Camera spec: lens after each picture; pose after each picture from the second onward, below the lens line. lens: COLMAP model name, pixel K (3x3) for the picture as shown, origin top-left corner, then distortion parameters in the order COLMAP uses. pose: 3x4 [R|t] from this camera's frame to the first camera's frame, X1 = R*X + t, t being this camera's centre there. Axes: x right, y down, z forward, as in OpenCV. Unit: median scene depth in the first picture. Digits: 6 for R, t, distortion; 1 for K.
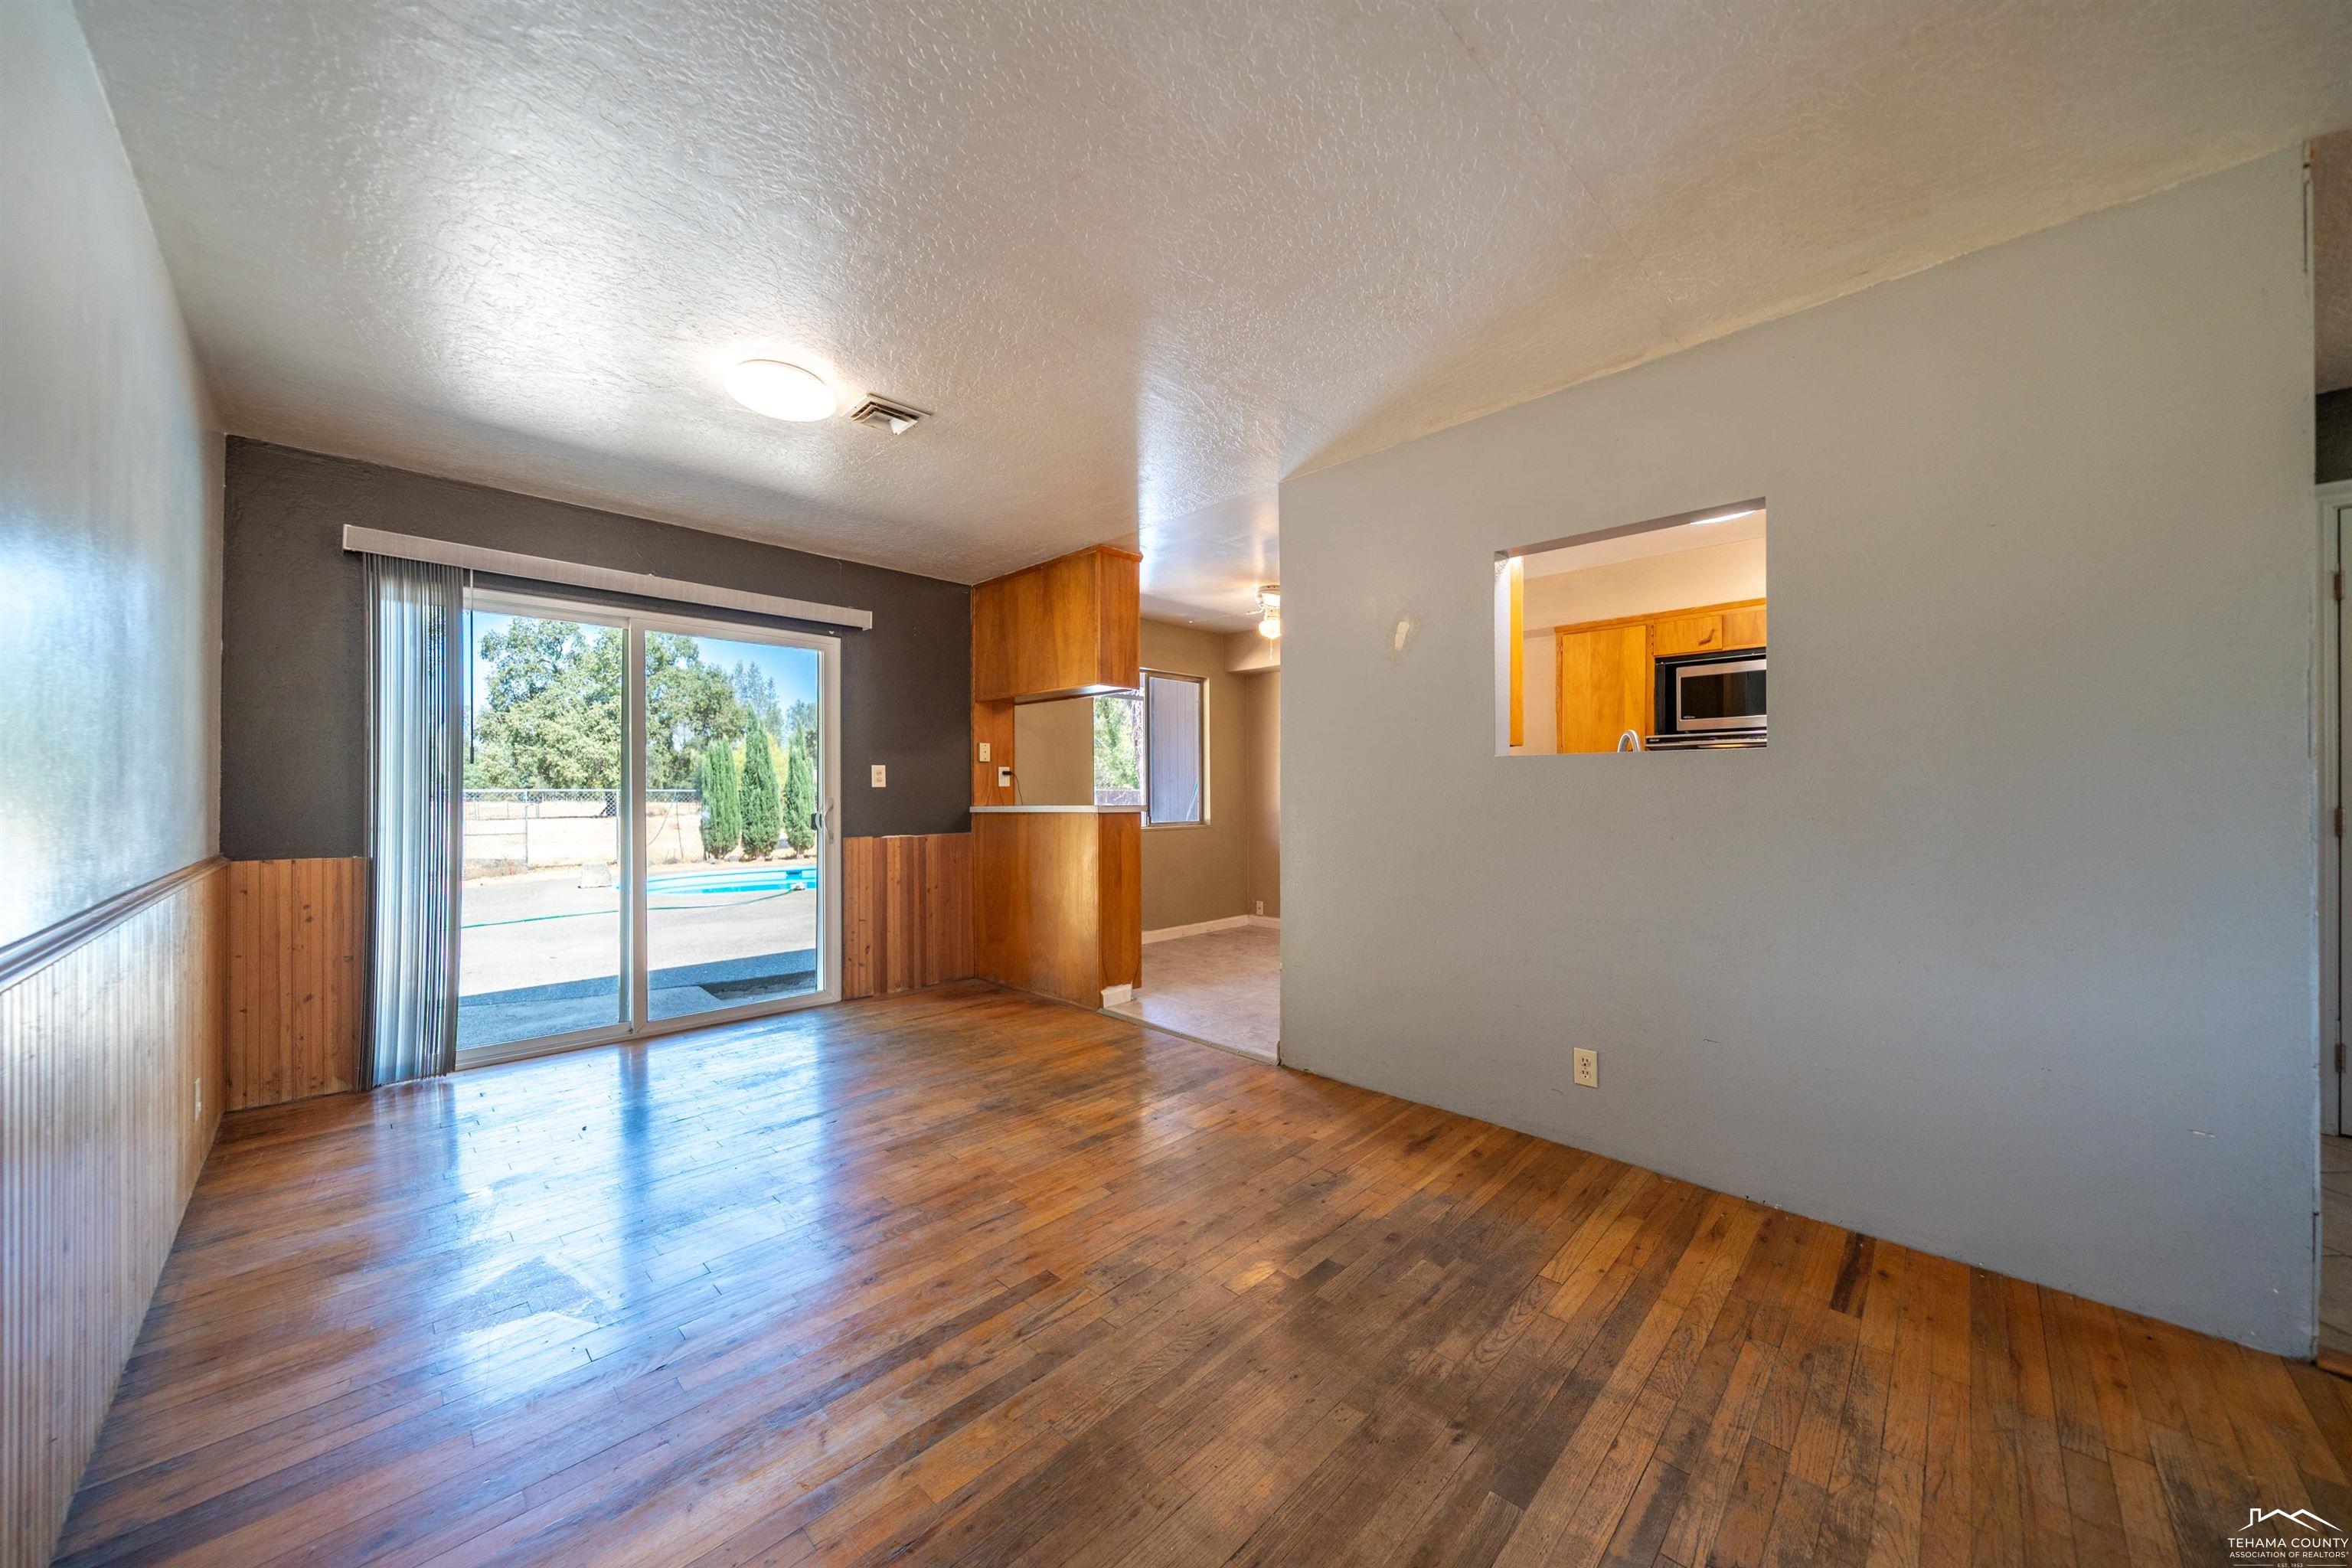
lens RADIAL K [[819.8, 0, 1176.0], [0, 819.8, 784.0], [0, 0, 1]] dist [-0.000215, -0.000036]
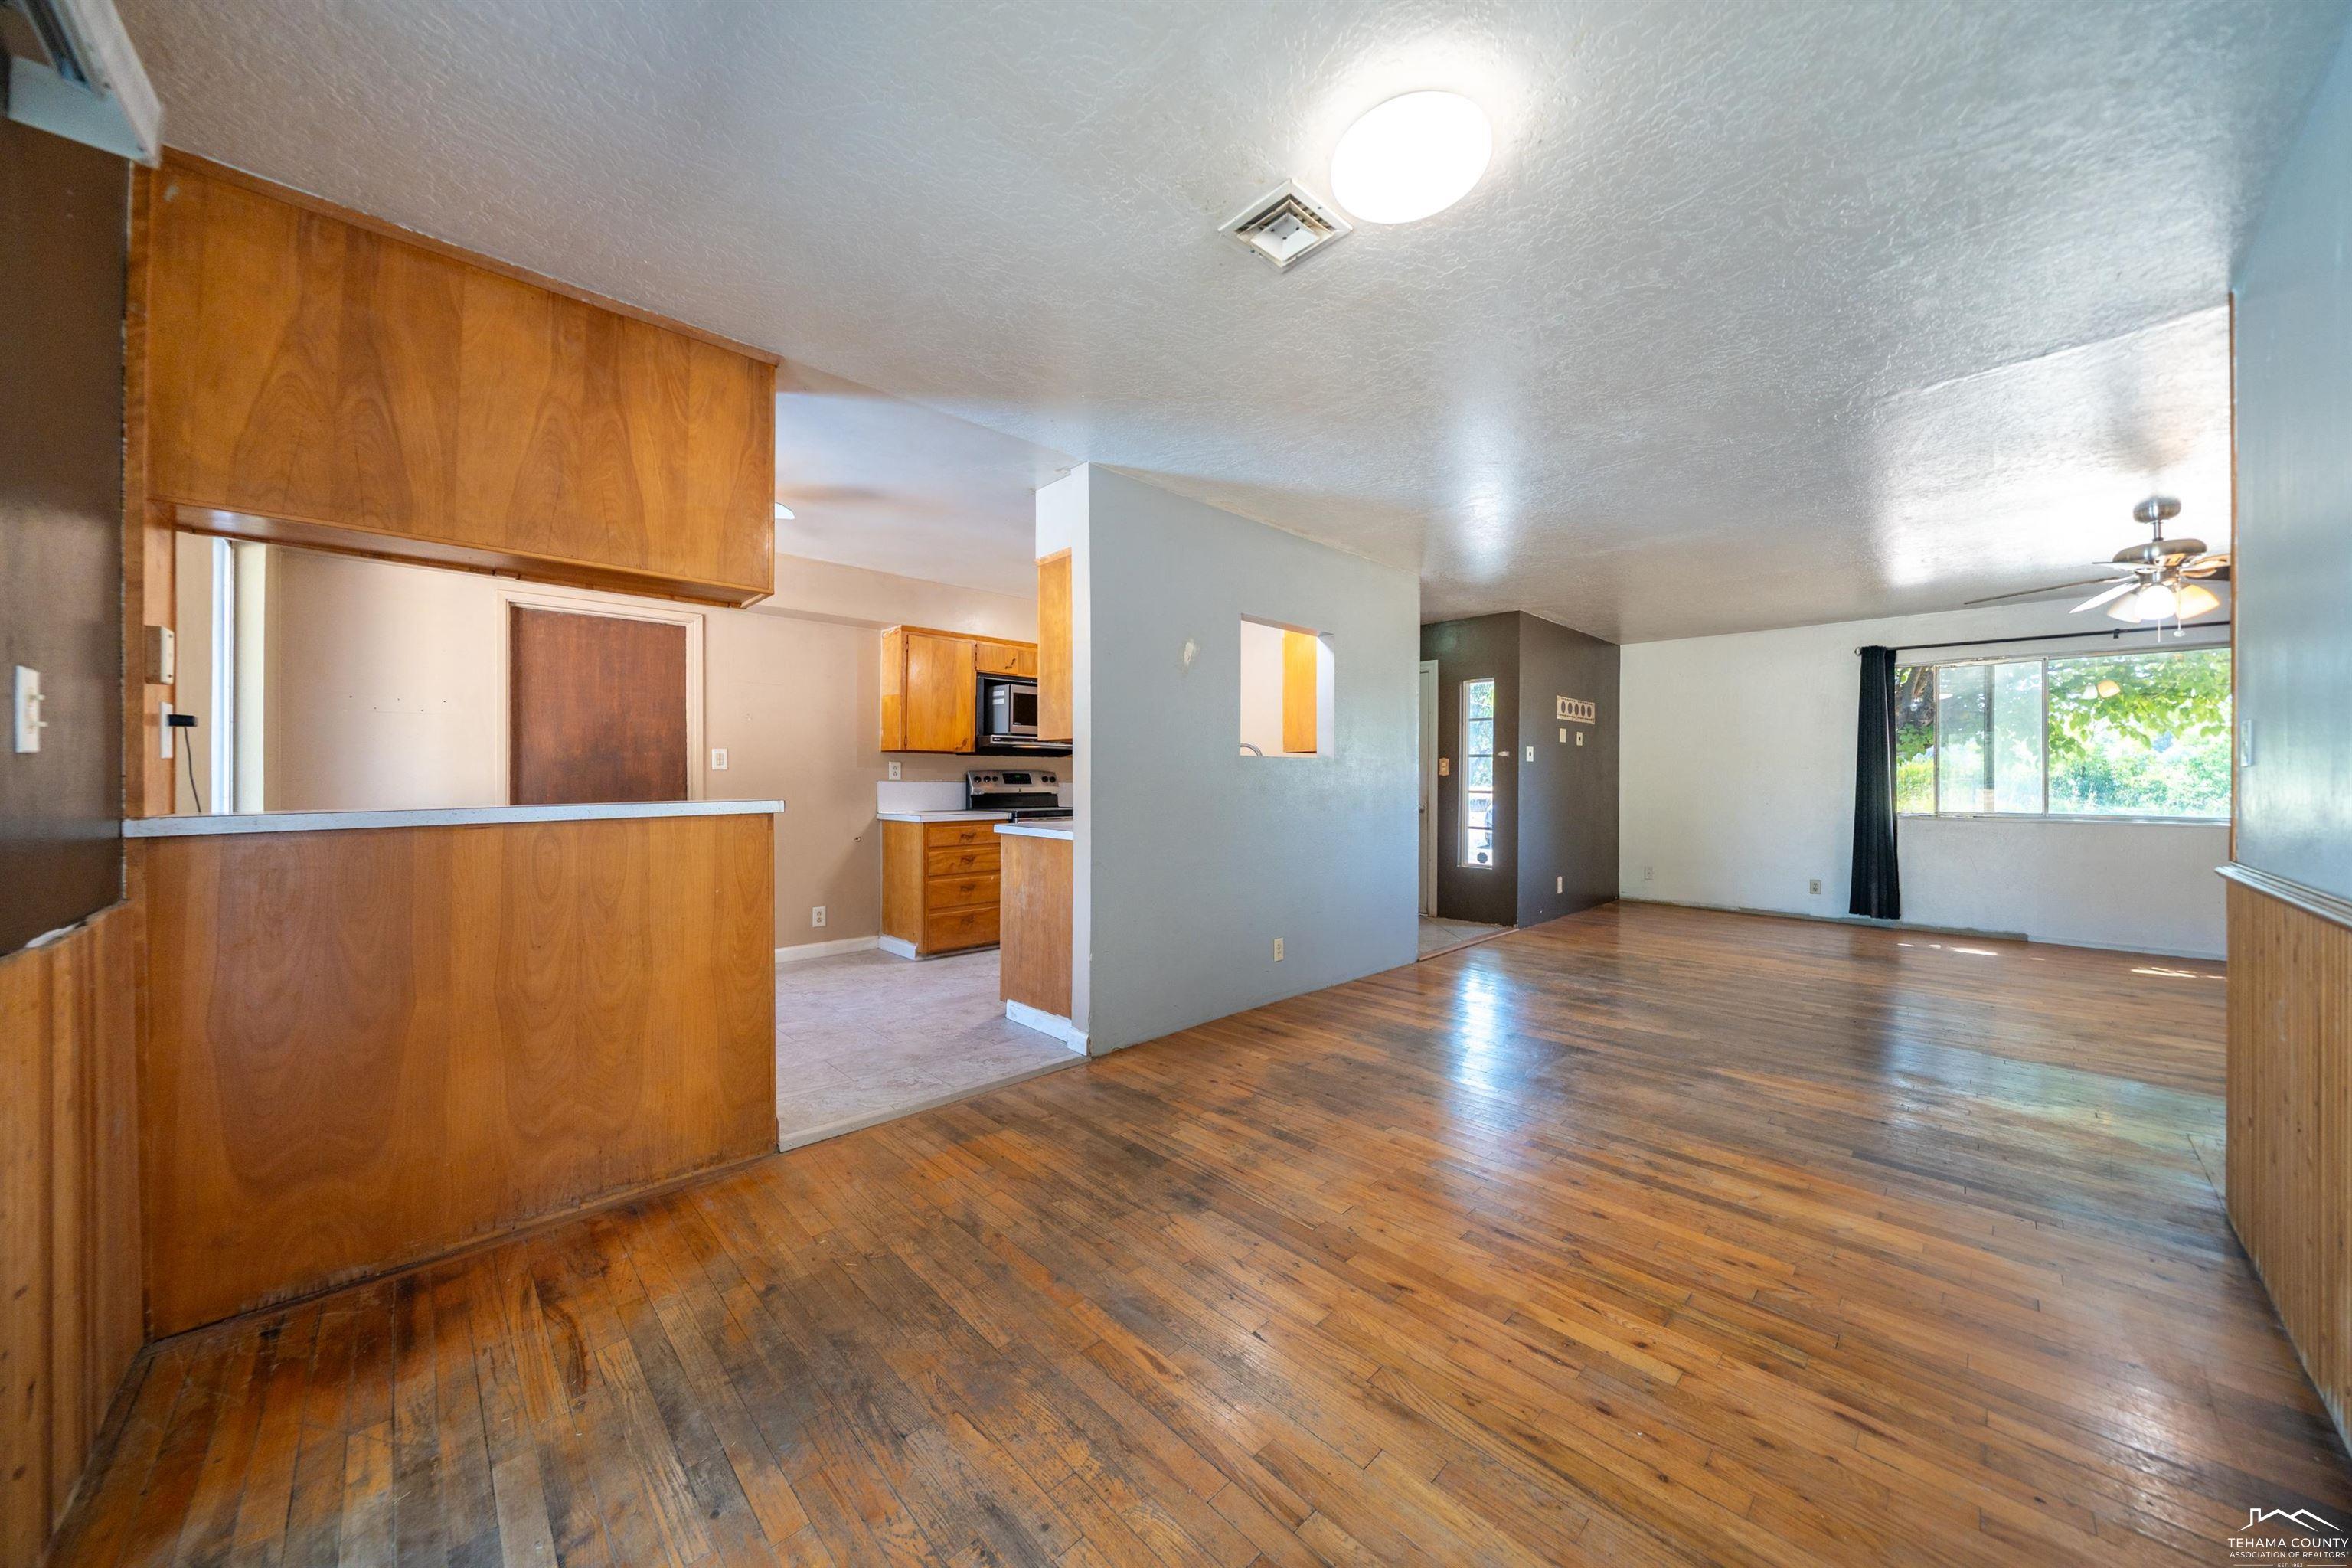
lens RADIAL K [[802.5, 0, 1201.1], [0, 802.5, 770.7], [0, 0, 1]] dist [0.000571, -0.000033]
pose [[0.010548, 0.012949, 0.999861, -0.747086], [-0.013546, 0.999826, -0.012805, 0.008874], [-0.999853, -0.013409, 0.010722, 0.774154]]
